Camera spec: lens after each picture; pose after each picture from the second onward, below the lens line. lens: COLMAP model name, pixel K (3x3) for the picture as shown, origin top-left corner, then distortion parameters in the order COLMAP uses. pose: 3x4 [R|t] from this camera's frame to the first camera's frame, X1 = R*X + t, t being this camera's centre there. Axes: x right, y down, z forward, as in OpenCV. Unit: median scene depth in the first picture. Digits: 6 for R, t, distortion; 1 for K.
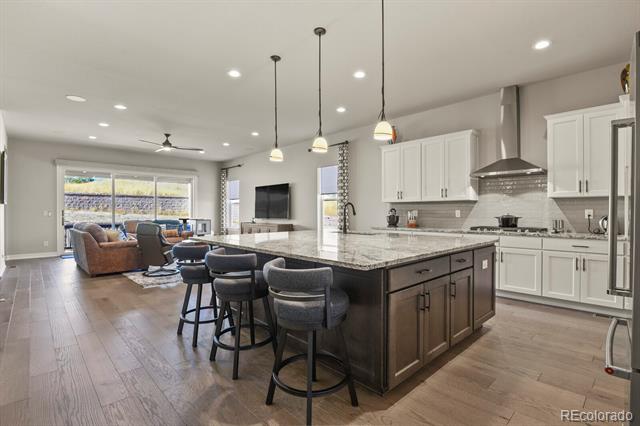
lens RADIAL K [[309.4, 0, 320.8], [0, 309.4, 213.0], [0, 0, 1]] dist [-0.010142, -0.003066]
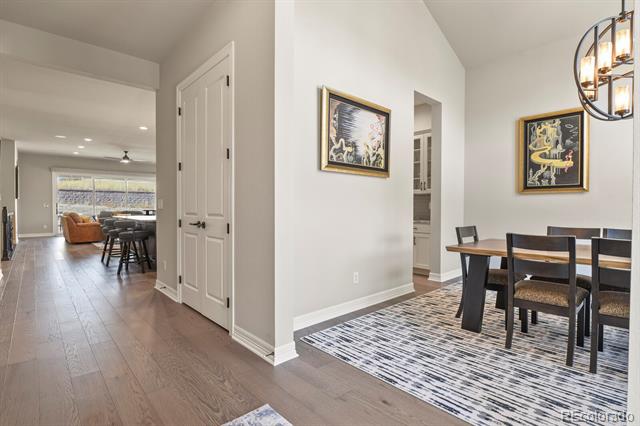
lens RADIAL K [[309.4, 0, 317.0], [0, 309.4, 212.4], [0, 0, 1]] dist [-0.010142, -0.003066]
pose [[0.999890, 0.004762, -0.014079, 0.397389], [-0.004582, 0.999908, 0.012745, 0.010324], [0.014138, -0.012679, 0.999820, -0.416670]]
